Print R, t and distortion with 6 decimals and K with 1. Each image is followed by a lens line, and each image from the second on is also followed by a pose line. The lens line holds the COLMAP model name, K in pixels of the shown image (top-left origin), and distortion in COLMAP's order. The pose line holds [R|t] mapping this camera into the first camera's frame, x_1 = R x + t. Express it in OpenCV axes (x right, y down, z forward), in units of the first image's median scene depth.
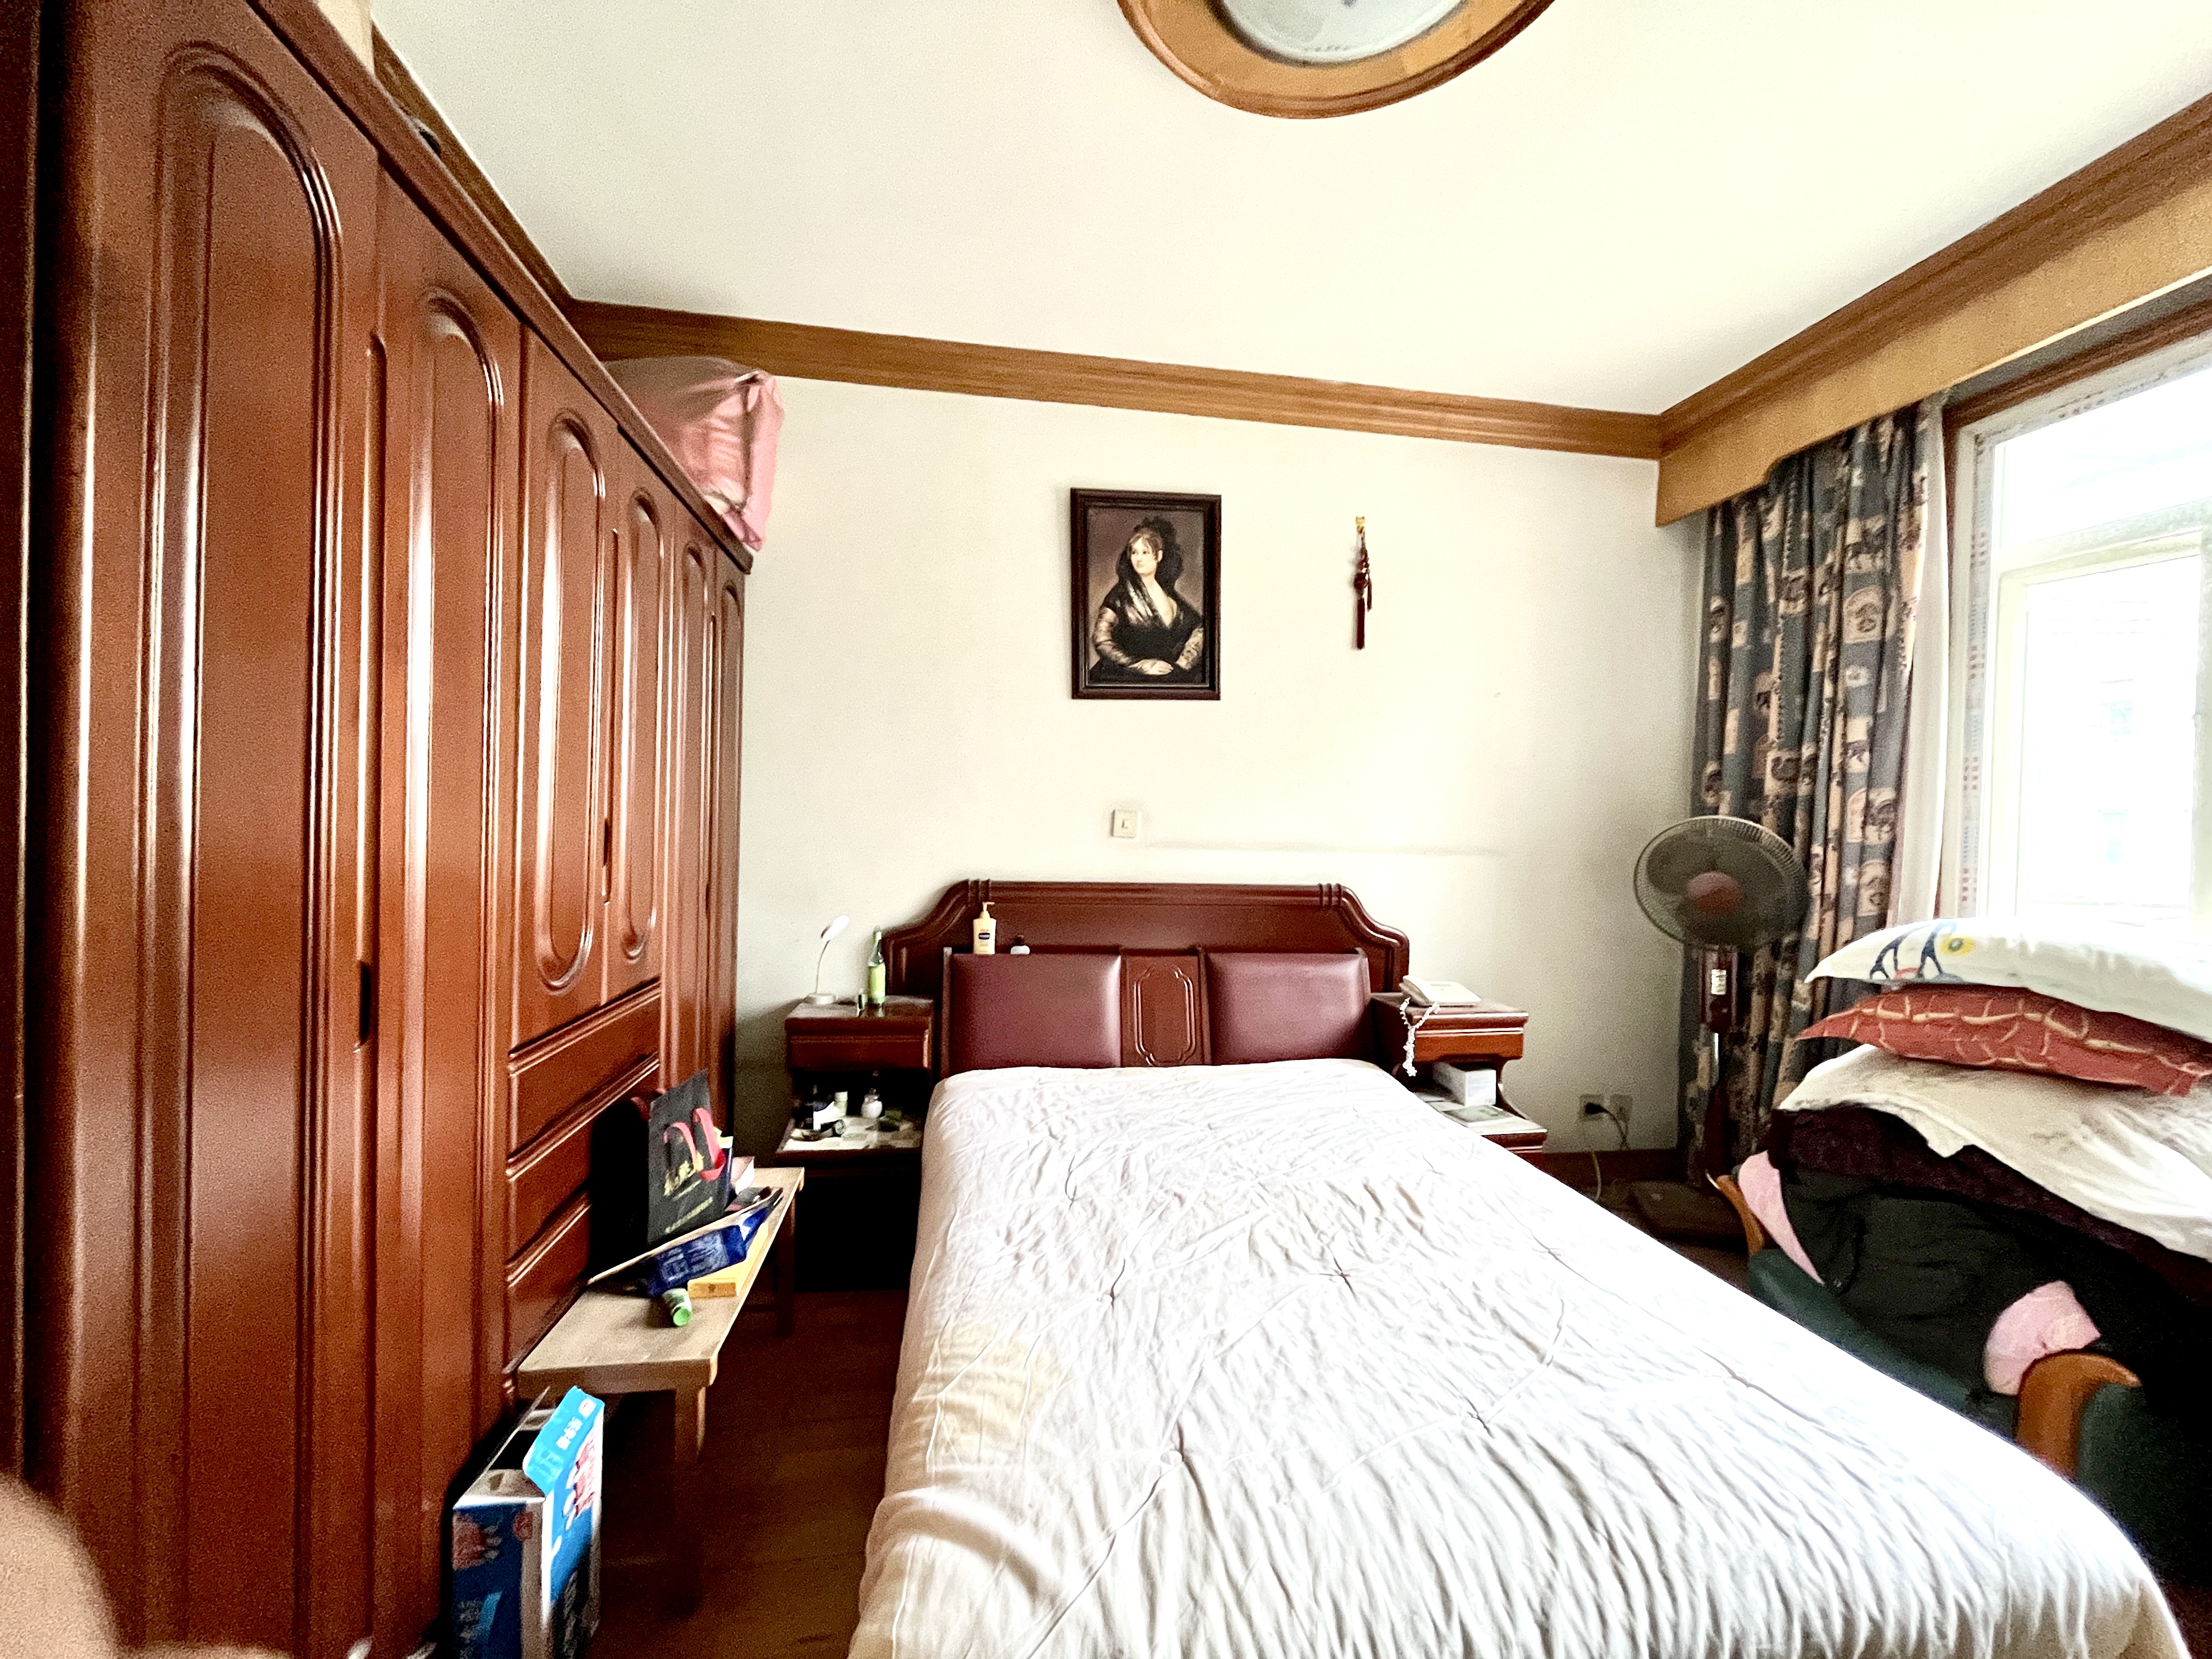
lens RADIAL K [[896.4, 0, 1101.6], [0, 896.4, 833.6], [0, 0, 1]] dist [-0.001762, -0.000386]
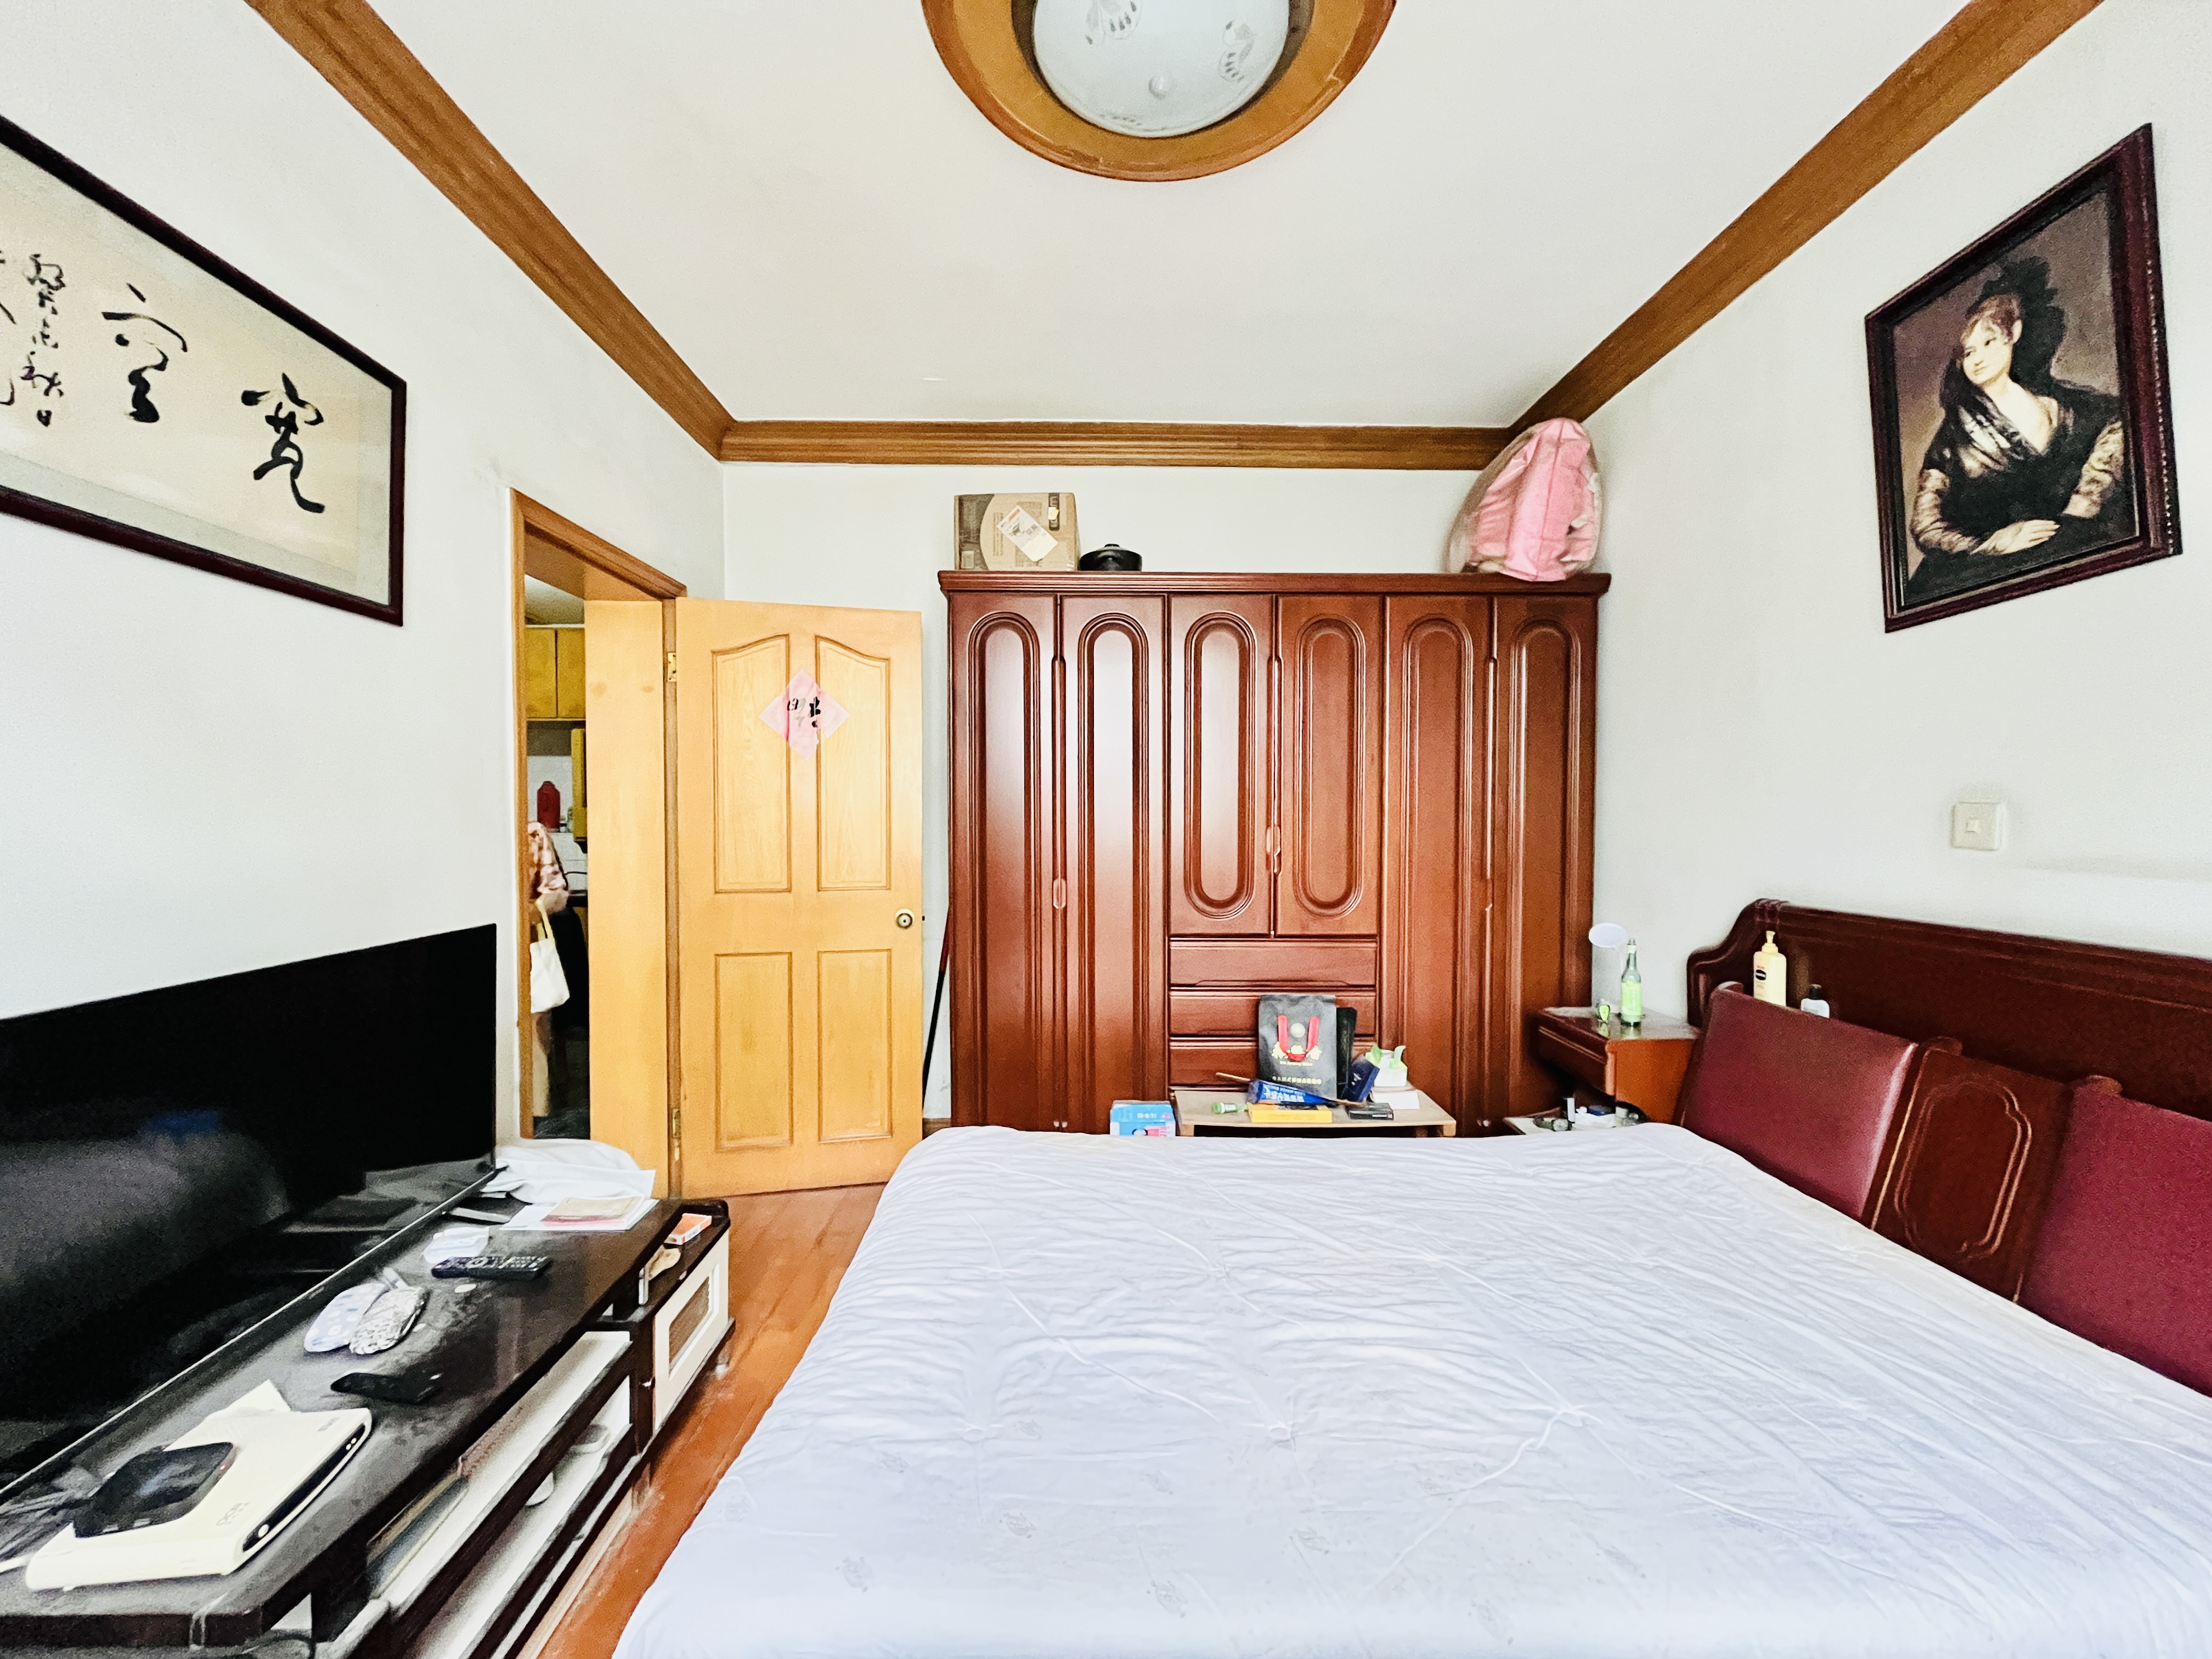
lens RADIAL K [[896.4, 0, 1101.6], [0, 896.4, 833.6], [0, 0, 1]] dist [-0.001762, -0.000386]
pose [[-0.127624, -0.003888, -0.991815, 0.674496], [-0.010245, 0.999944, -0.002601, 0.001529], [0.991770, 0.009829, -0.127657, 0.523550]]
